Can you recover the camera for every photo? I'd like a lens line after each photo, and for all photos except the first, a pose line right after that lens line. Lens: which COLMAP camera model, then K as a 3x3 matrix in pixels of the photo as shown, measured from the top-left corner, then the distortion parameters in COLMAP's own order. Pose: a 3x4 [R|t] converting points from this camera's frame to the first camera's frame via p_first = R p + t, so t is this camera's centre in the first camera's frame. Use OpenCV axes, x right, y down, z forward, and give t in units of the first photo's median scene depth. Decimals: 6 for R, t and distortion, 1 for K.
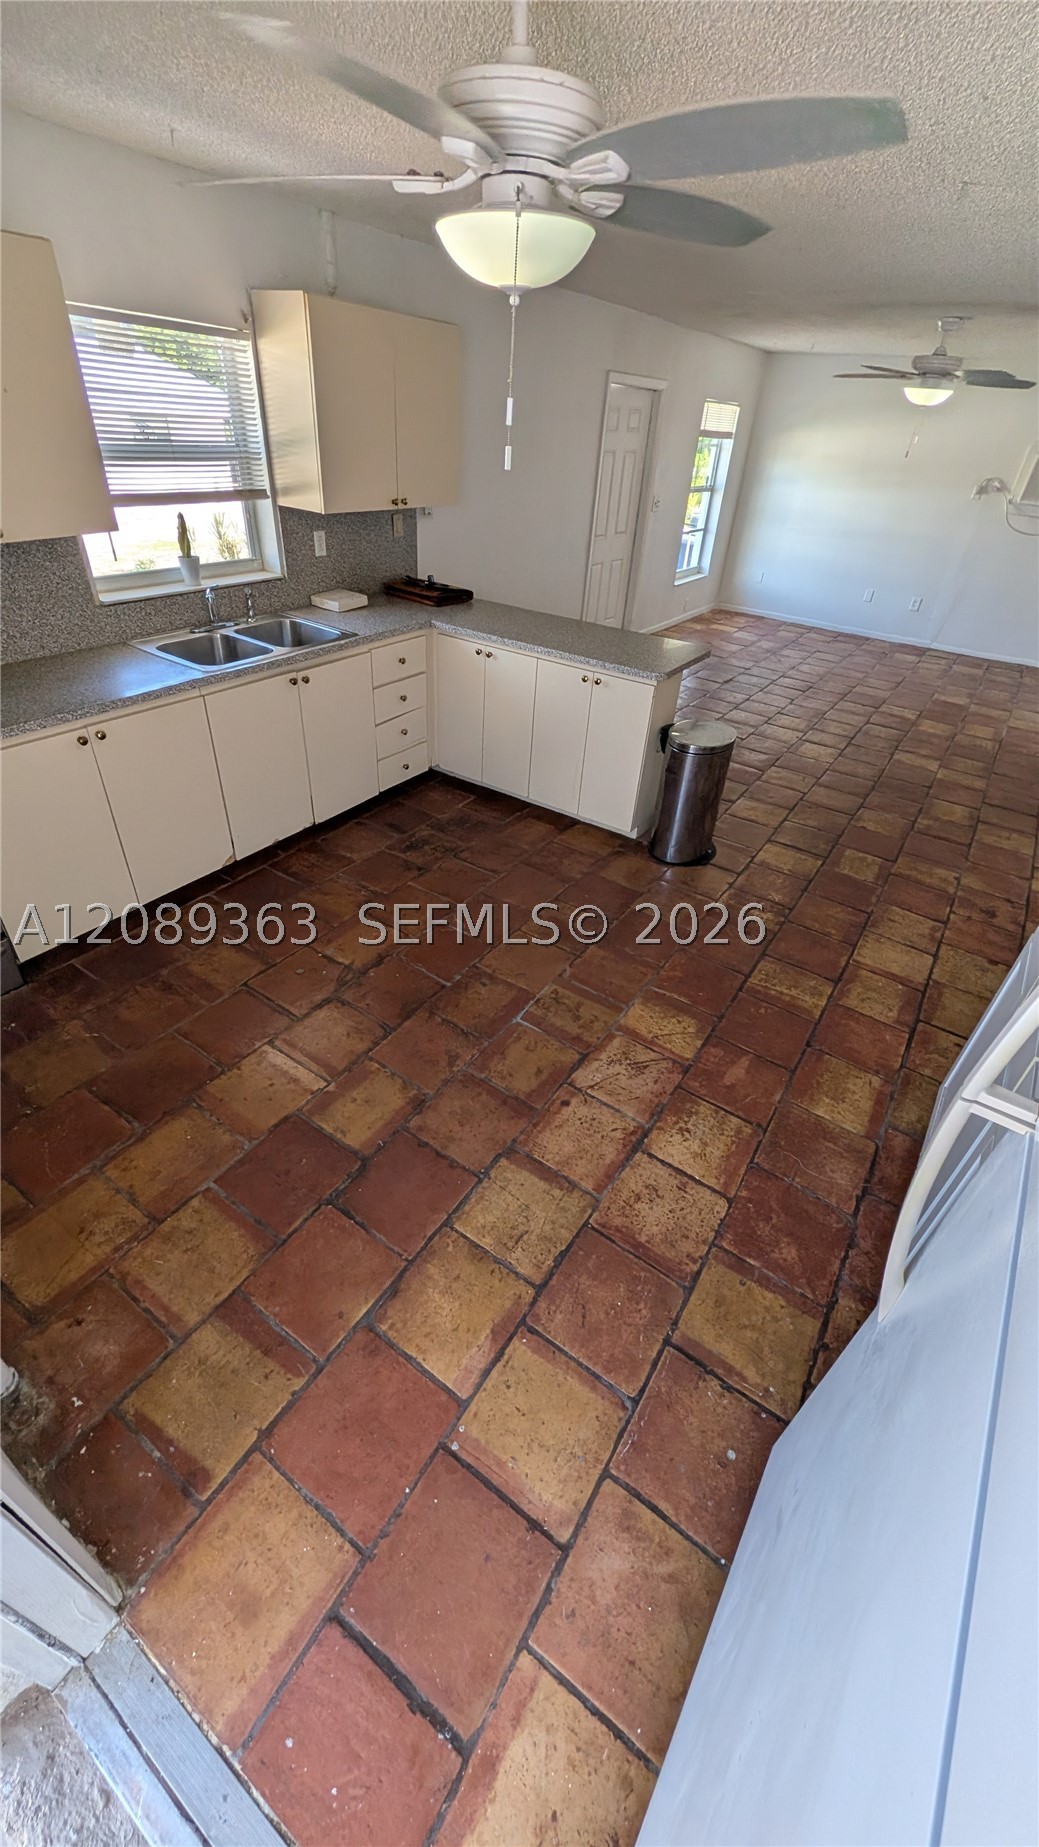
lens RADIAL K [[703.6, 0, 524.8], [0, 703.6, 921.2], [0, 0, 1]] dist [0.001386, -0.000254]
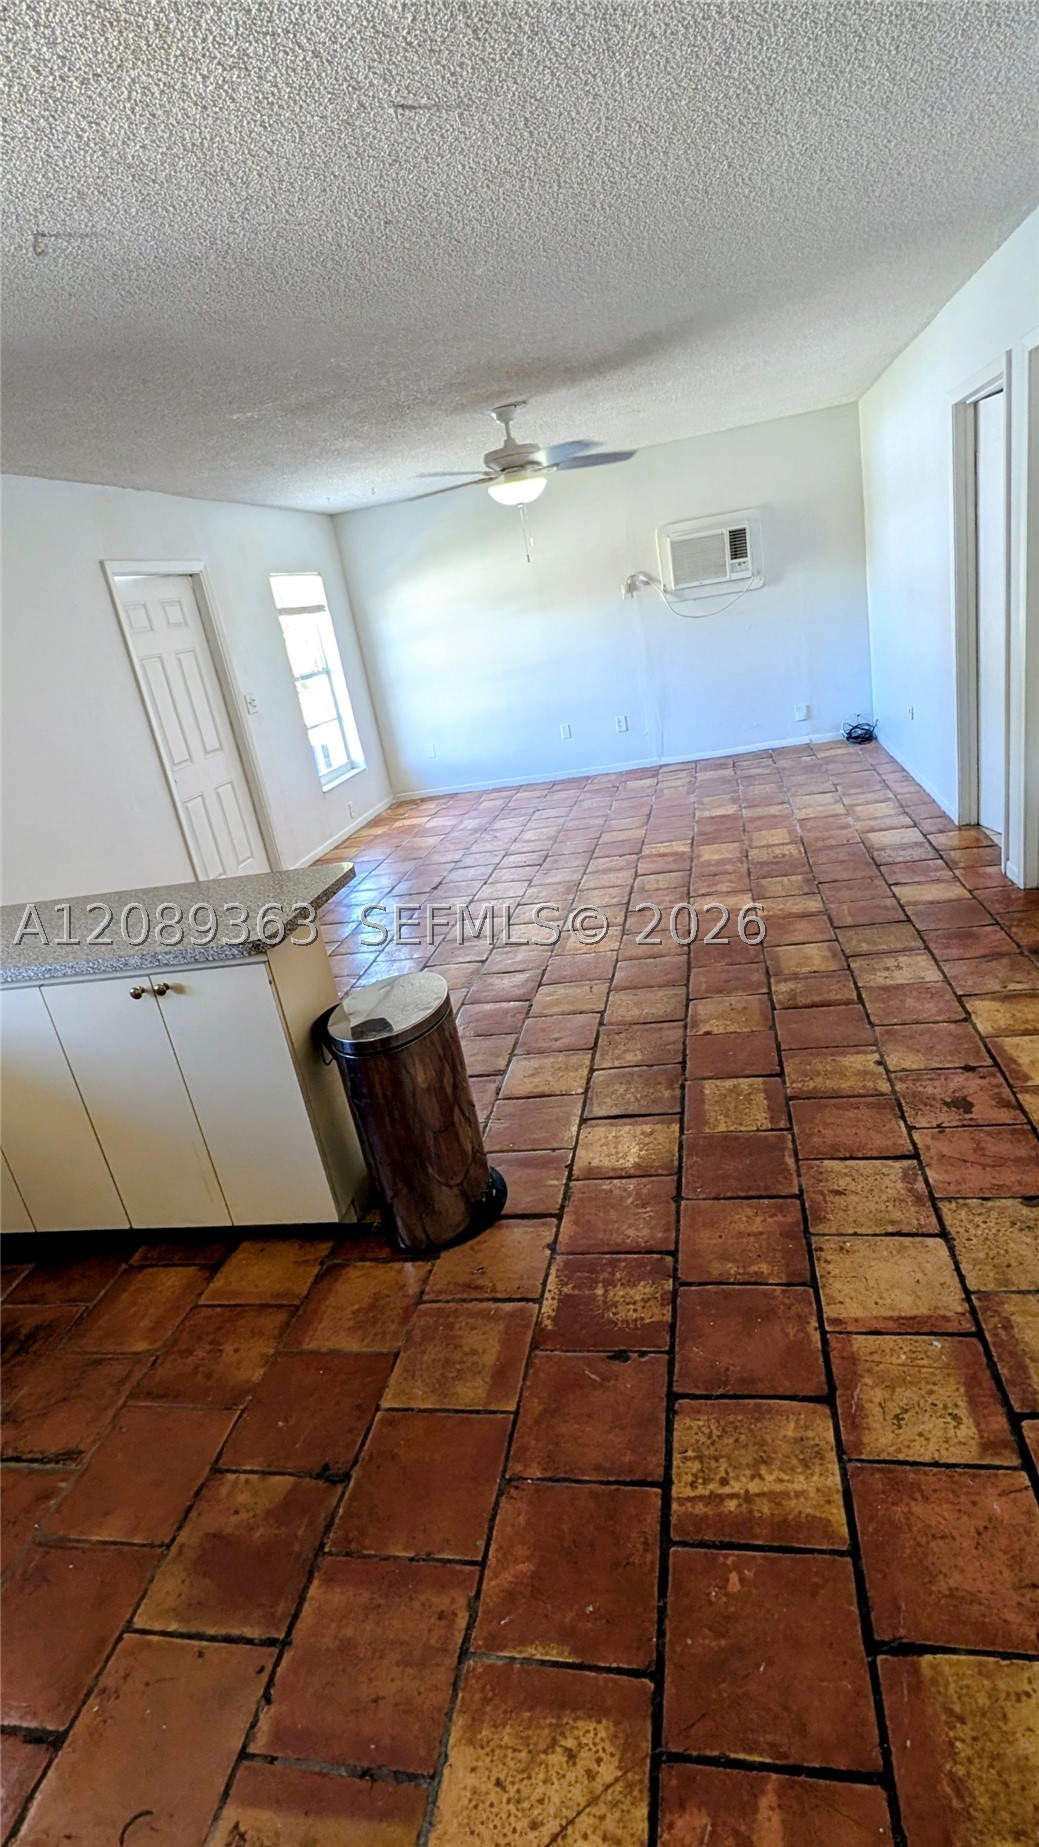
lens RADIAL K [[913.2, 0, 520.1], [0, 913.2, 928.3], [0, 0, 1]] dist [-0.003152, 0.000031]
pose [[0.893972, -0.337944, 0.294292, 0.121720], [0.410290, 0.881355, -0.234254, -0.088437], [-0.180211, 0.330161, 0.926562, 0.242635]]
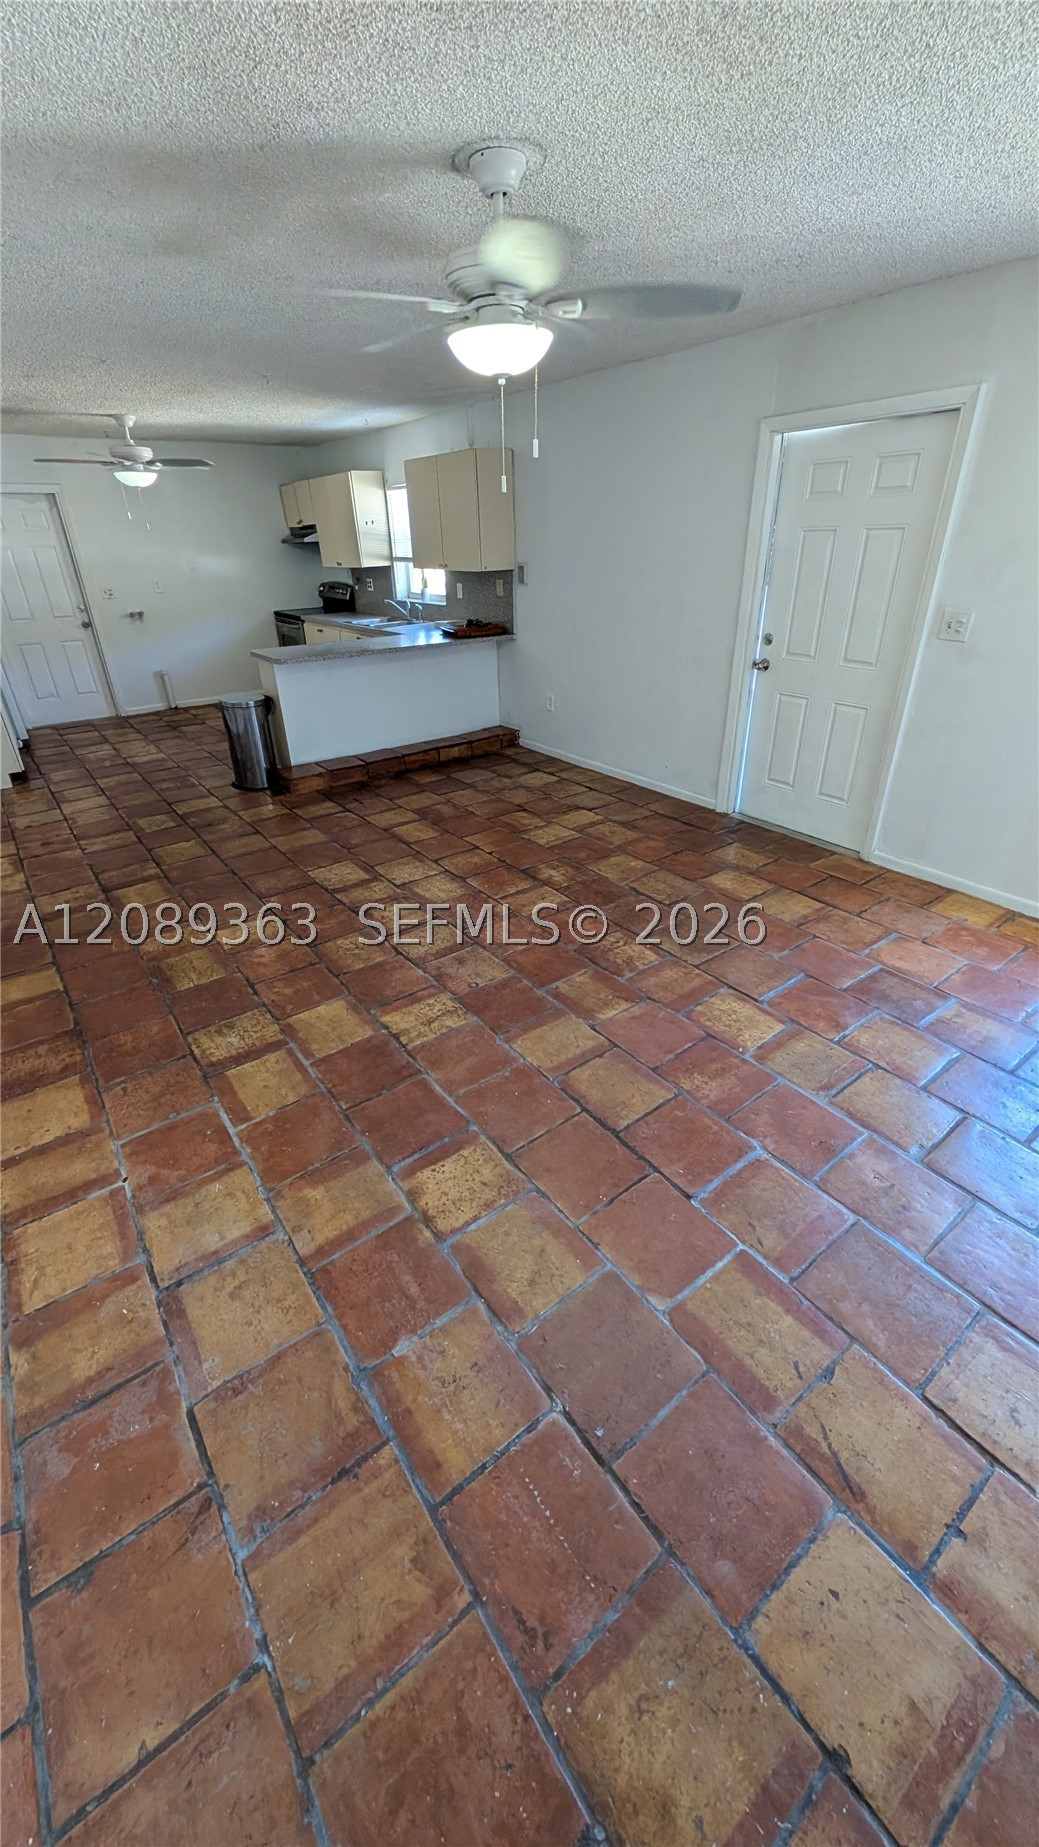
lens RADIAL K [[703.6, 0, 522.4], [0, 703.6, 923.4], [0, 0, 1]] dist [0.001386, -0.000254]
pose [[-0.327051, 0.410558, -0.851164, 1.192849], [-0.551103, 0.648817, 0.524711, -0.835878], [0.767674, 0.640686, 0.014063, 1.358640]]
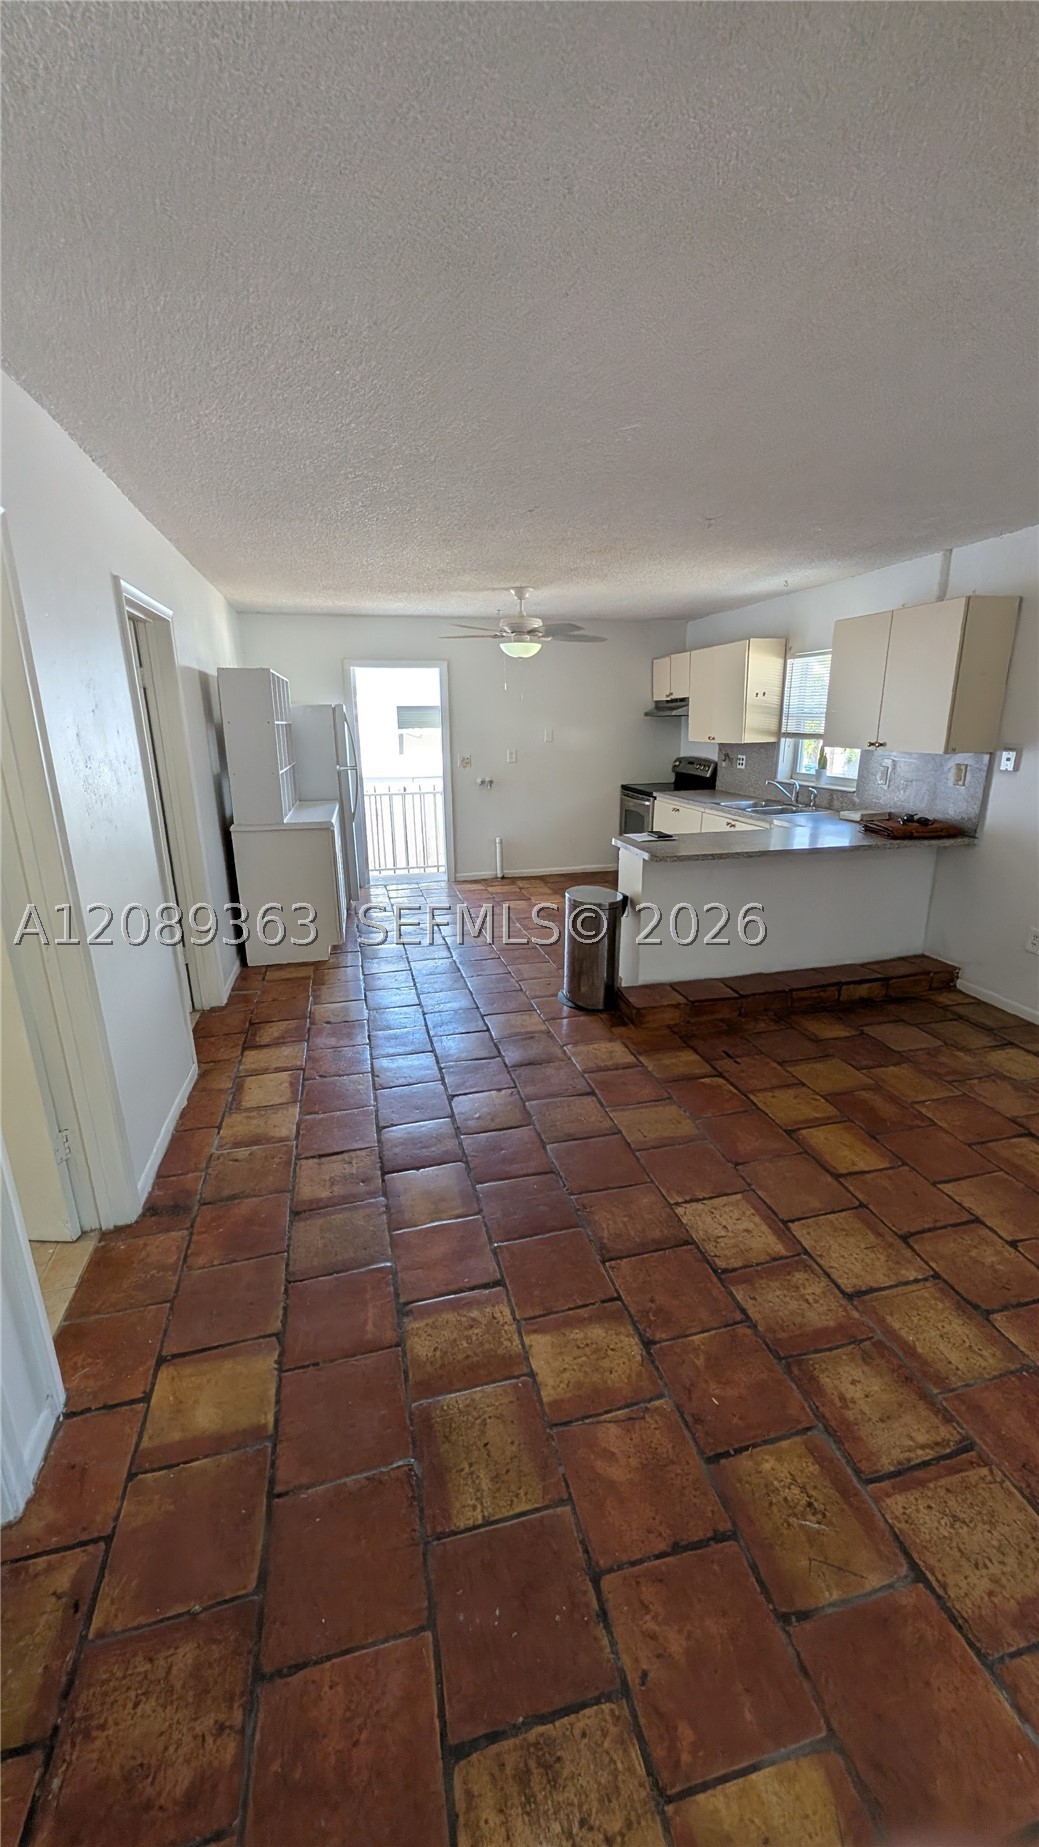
lens RADIAL K [[703.6, 0, 521.3], [0, 703.6, 925.7], [0, 0, 1]] dist [0.001386, -0.000254]
pose [[-0.668193, 0.160716, -0.726421, 0.928961], [-0.457830, 0.680800, 0.571754, -0.659532], [0.586437, 0.714620, -0.381325, 1.098925]]
